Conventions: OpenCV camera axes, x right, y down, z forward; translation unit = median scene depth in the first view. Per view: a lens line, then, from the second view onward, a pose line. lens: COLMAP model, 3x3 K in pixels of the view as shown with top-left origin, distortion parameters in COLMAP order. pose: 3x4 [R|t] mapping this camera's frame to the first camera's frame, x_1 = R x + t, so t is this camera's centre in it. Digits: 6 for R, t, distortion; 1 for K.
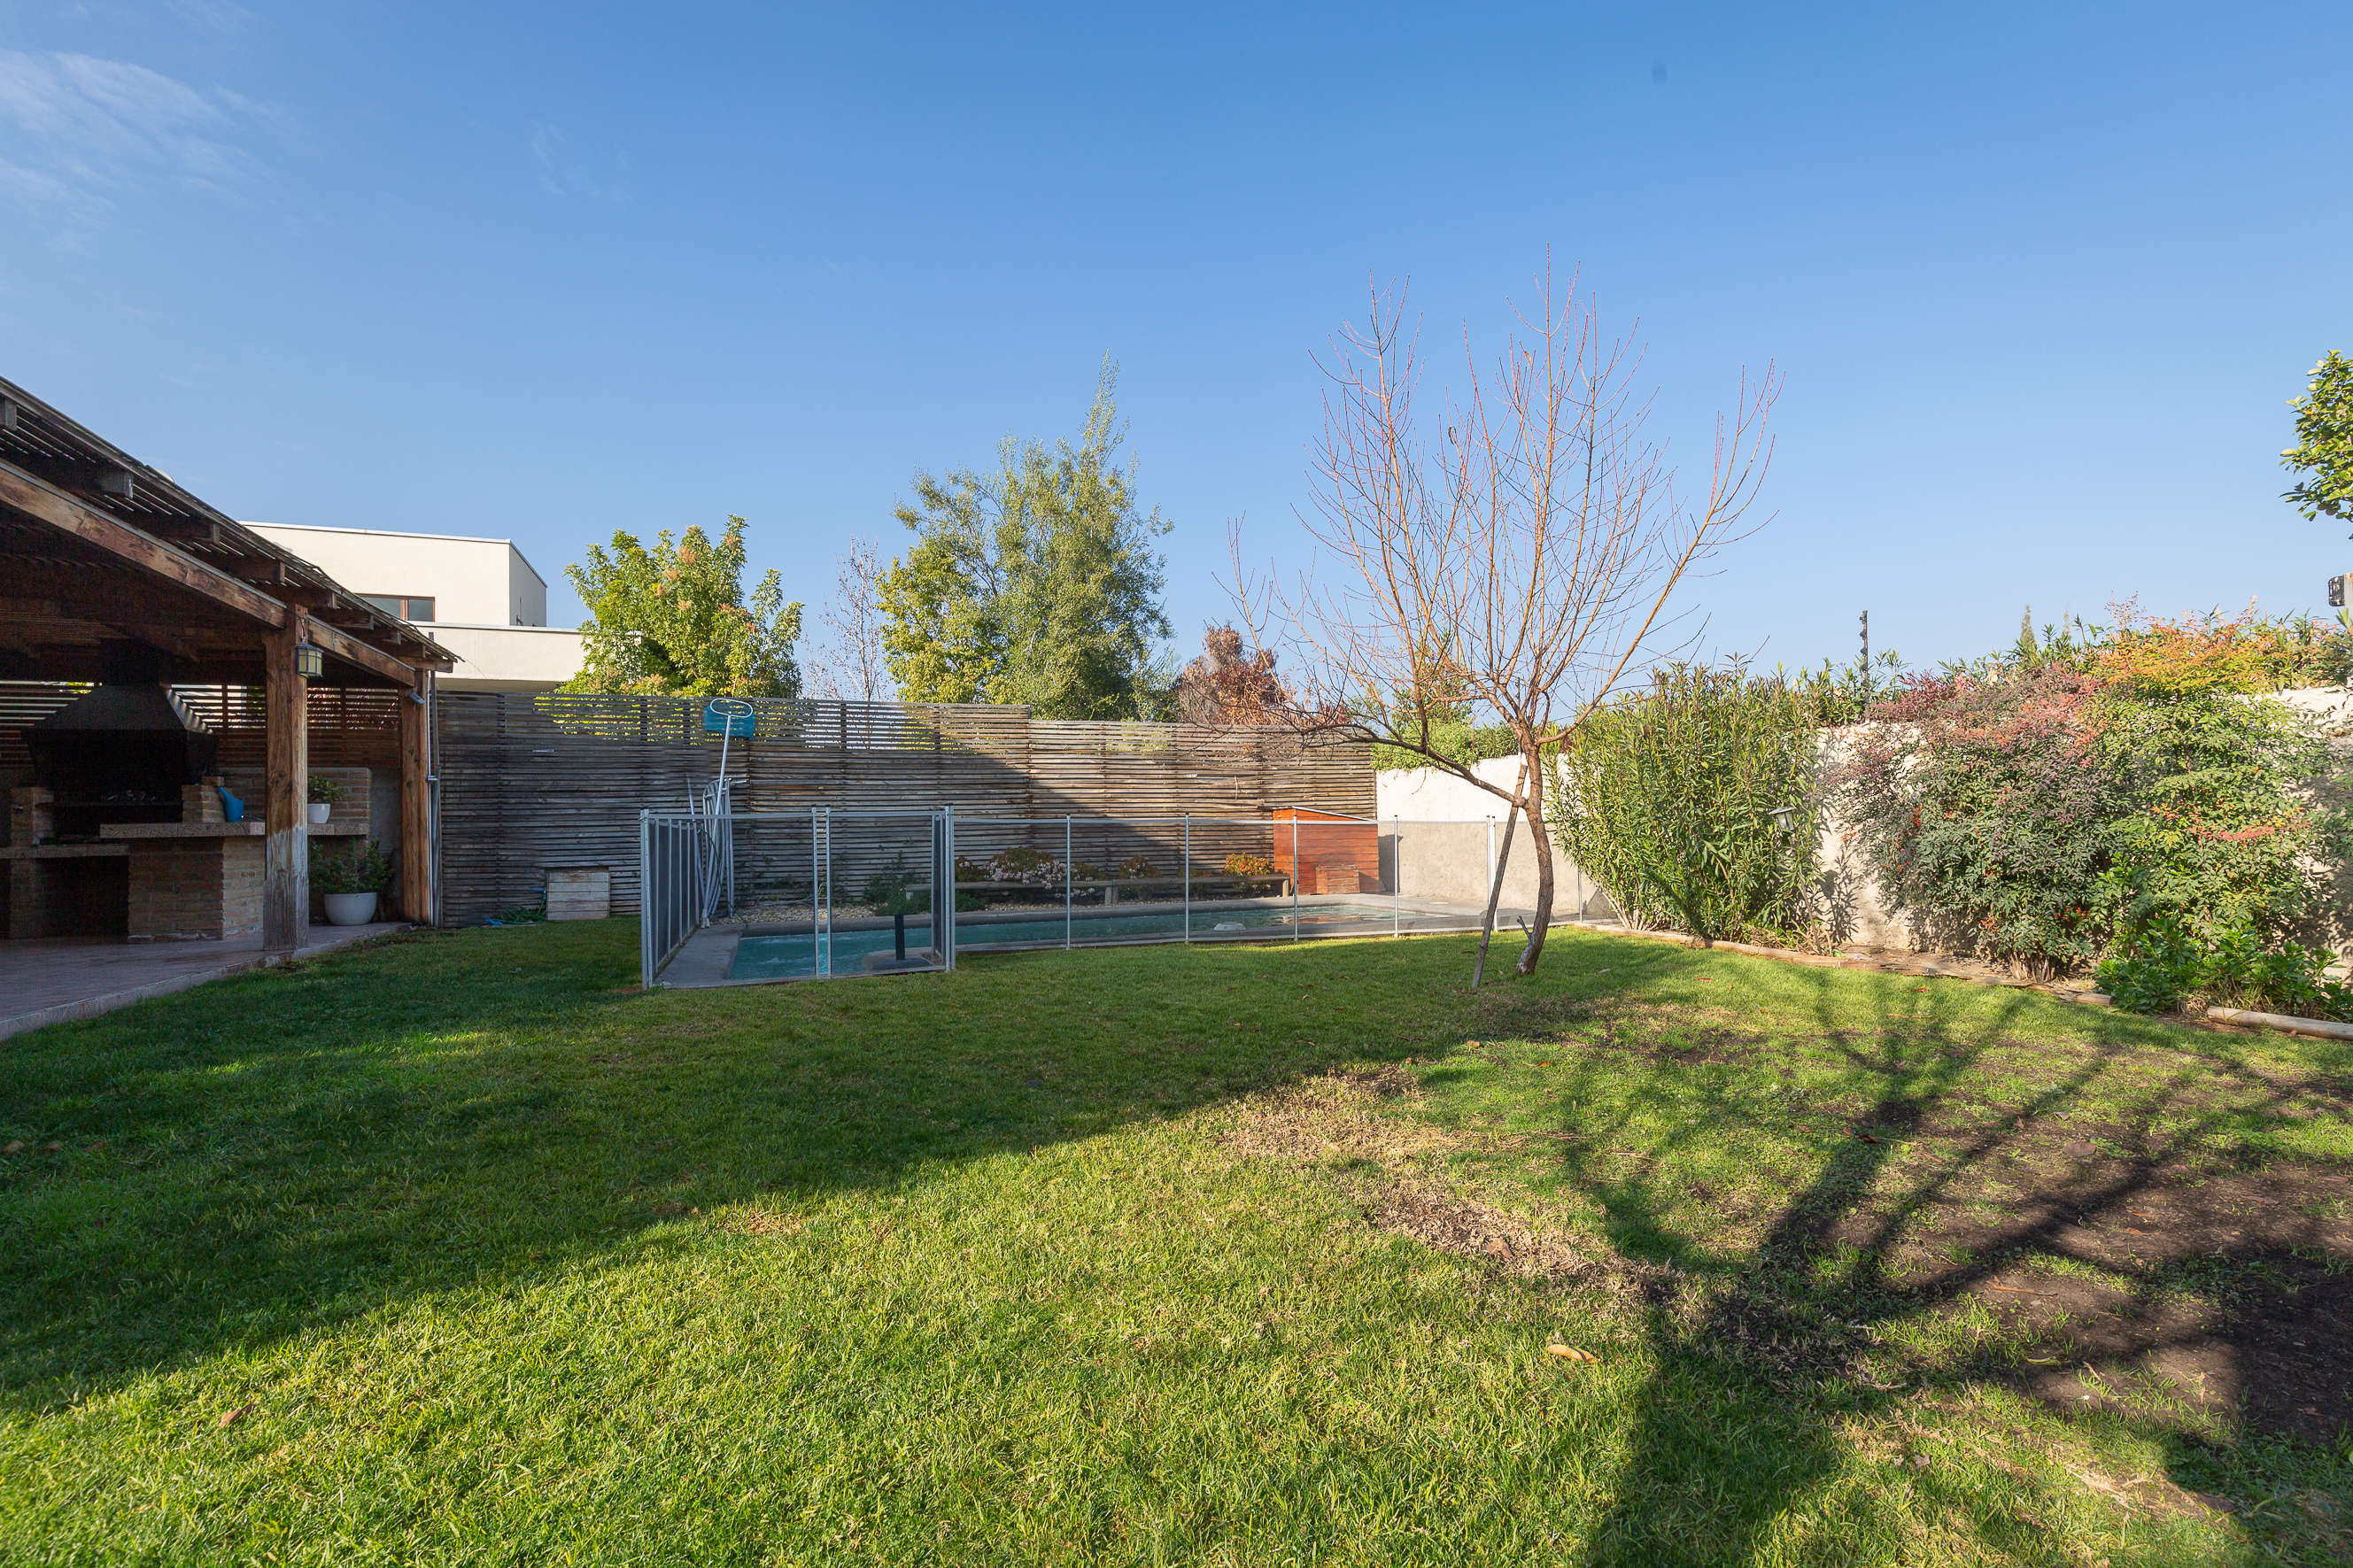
lens RADIAL K [[1068.4, 0, 1189.3], [0, 1068.4, 797.7], [0, 0, 1]] dist [0.007316, -0.000952]
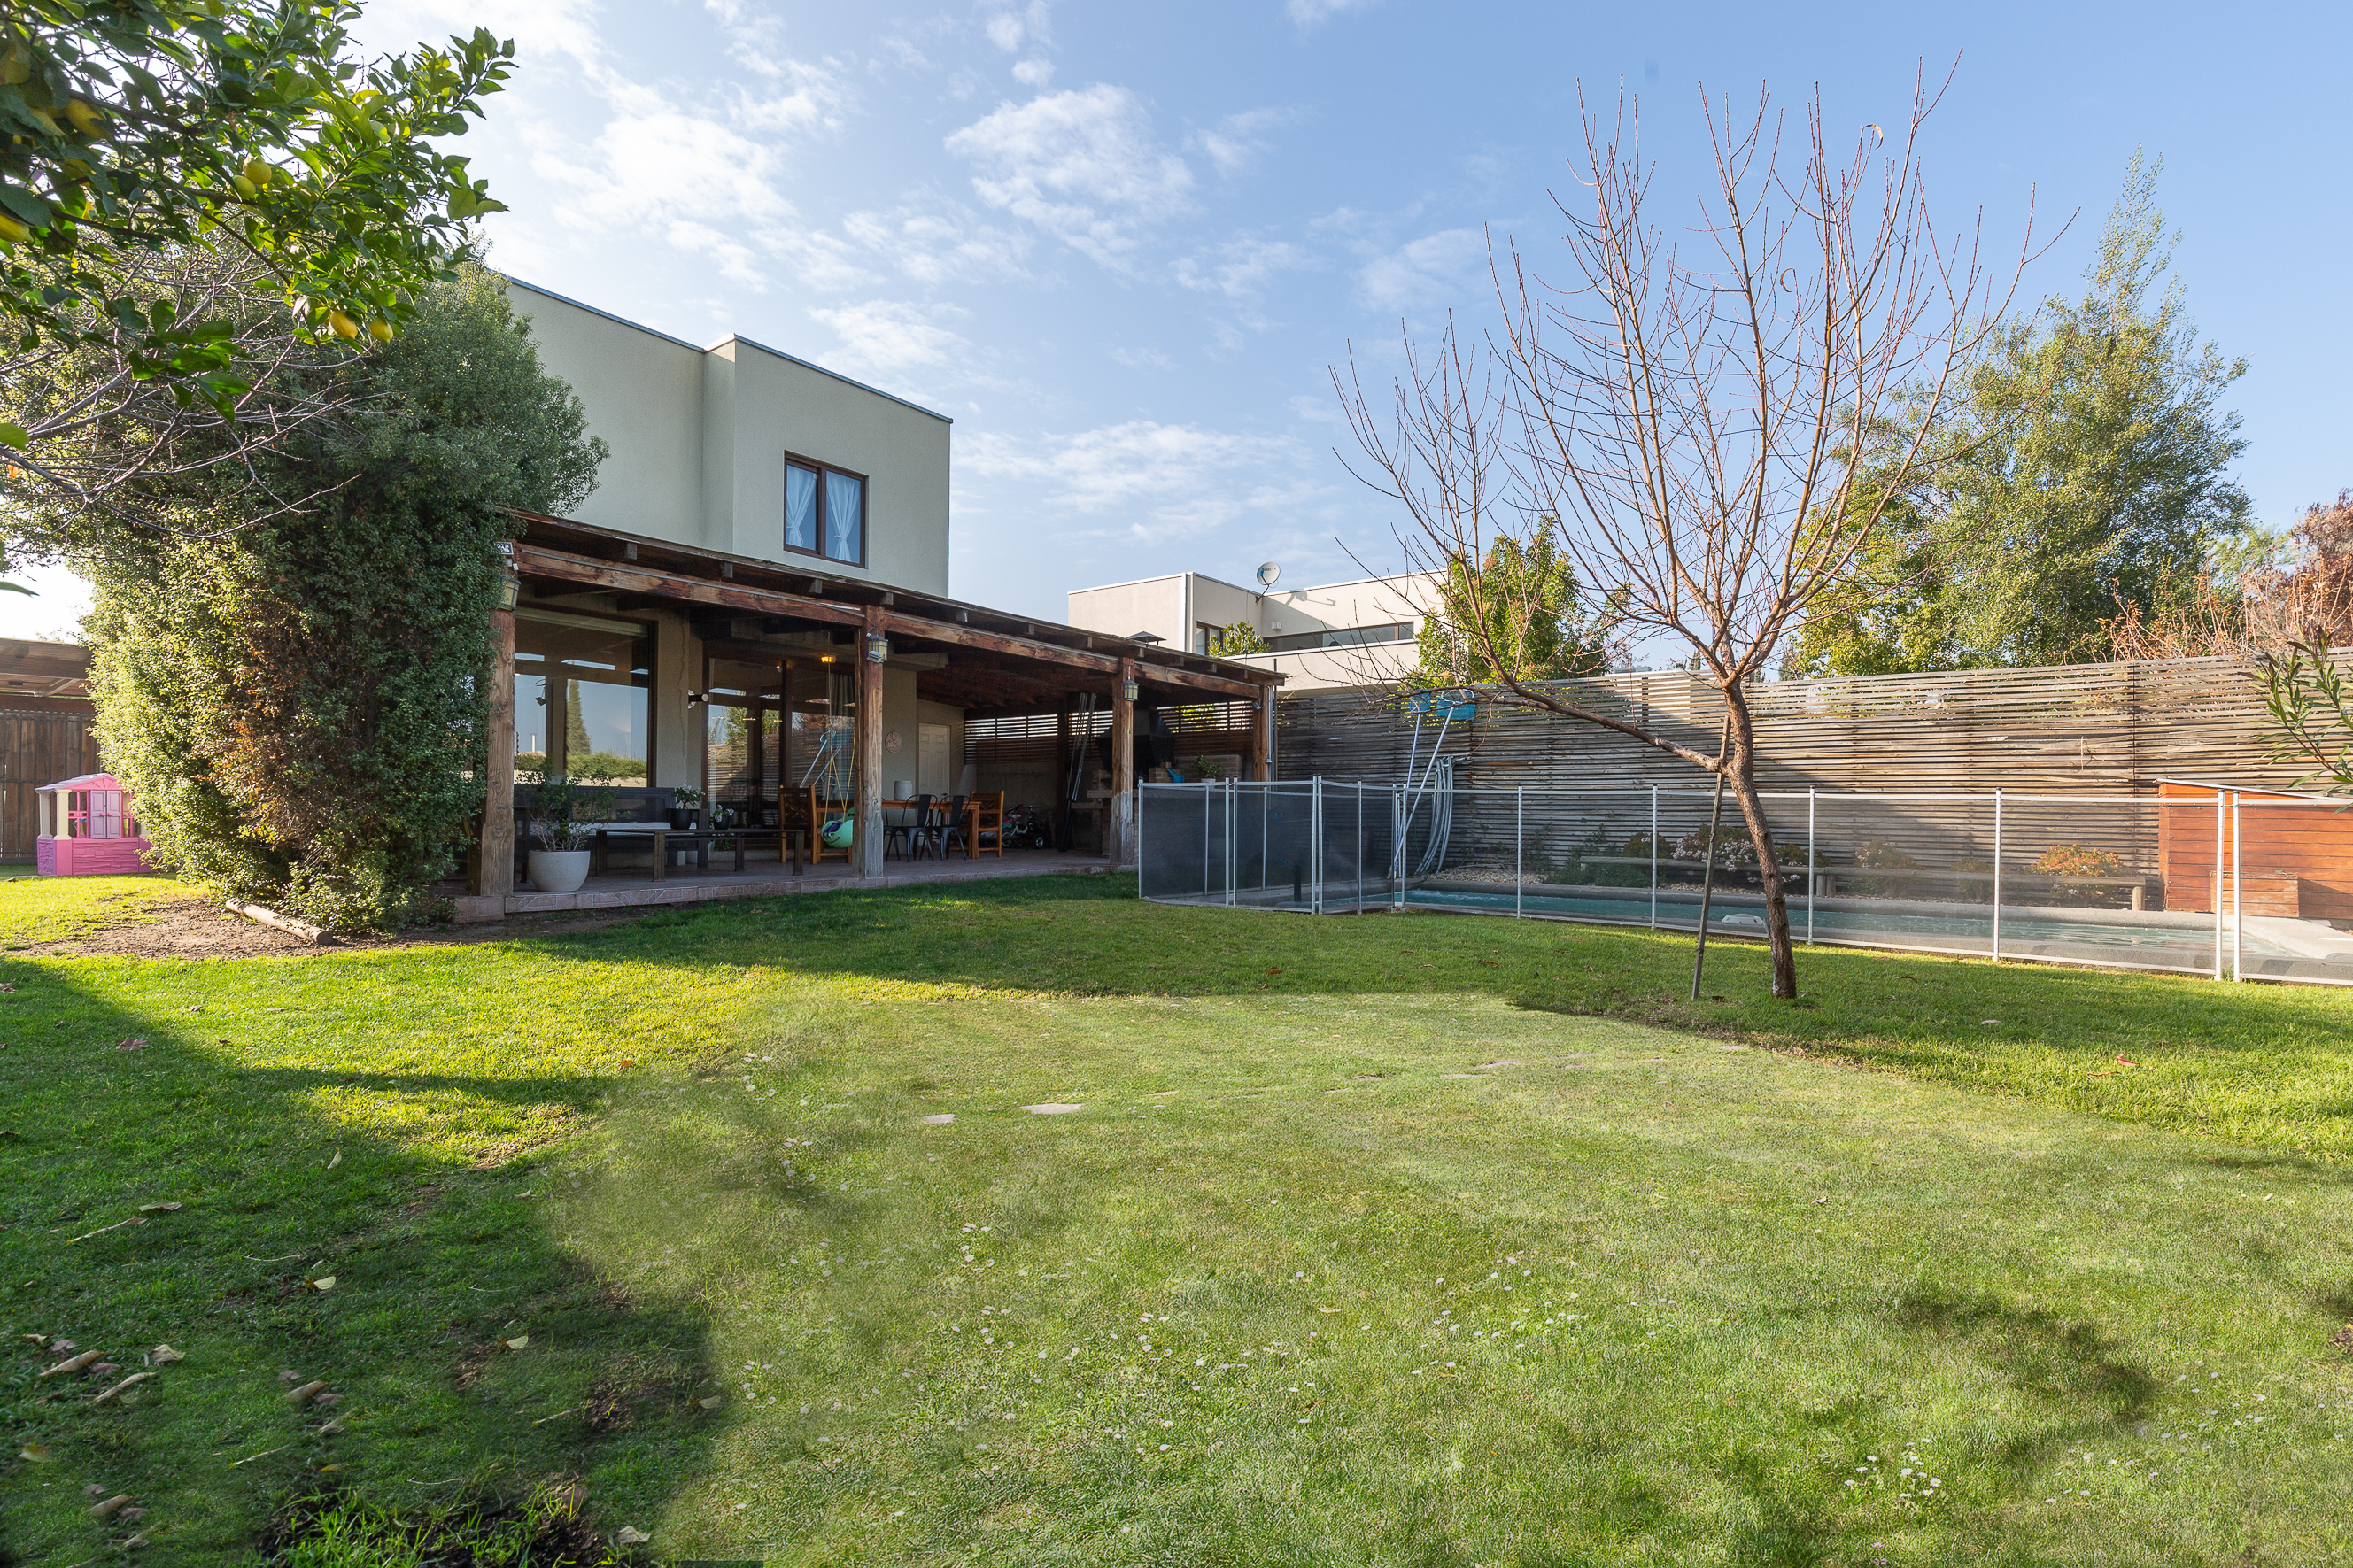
lens RADIAL K [[1068.4, 0, 1201.1], [0, 1068.4, 820.3], [0, 0, 1]] dist [0.007316, -0.000952]
pose [[0.543380, 0.028466, -0.839004, 0.450236], [0.007819, 0.999210, 0.038966, 0.004221], [0.839450, -0.027733, 0.542728, 0.151577]]
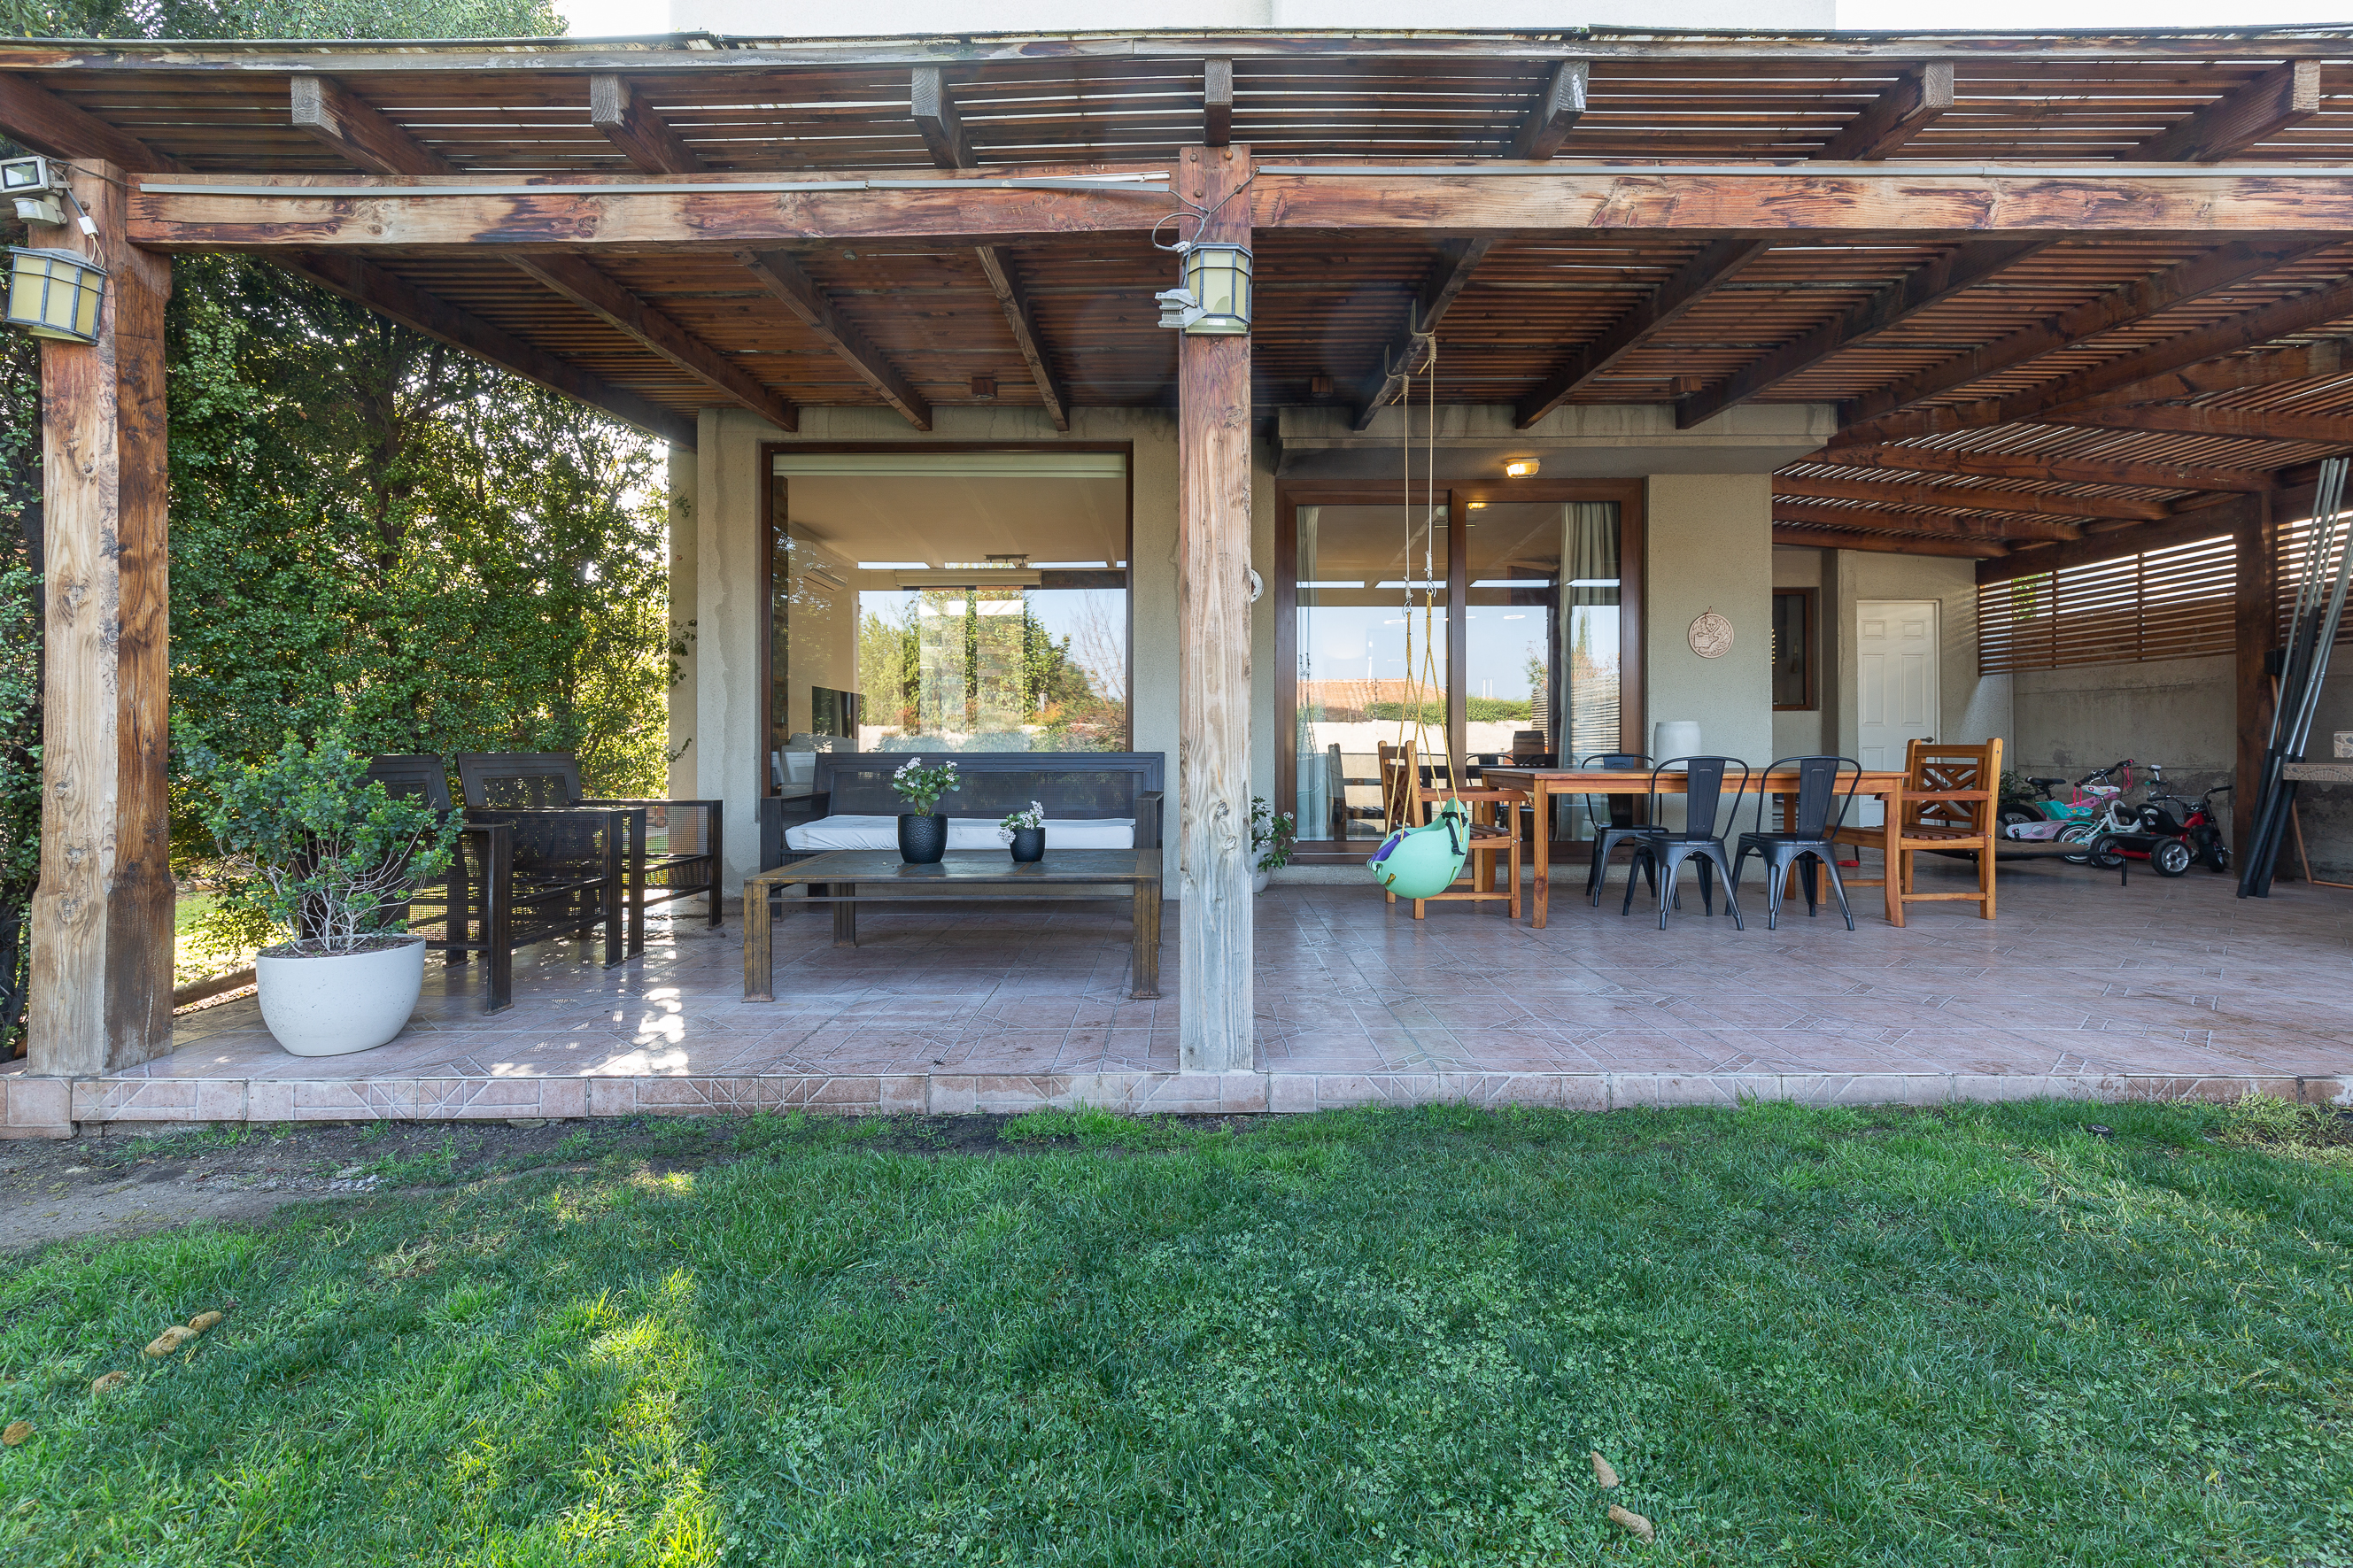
lens RADIAL K [[1068.4, 0, 1172.0], [0, 1068.4, 728.4], [0, 0, 1]] dist [0.007316, -0.000952]
pose [[-0.366461, 0.004662, -0.930422, -0.229105], [0.040152, 0.999135, -0.010809, 0.003730], [0.929566, -0.041320, -0.366332, 0.508266]]
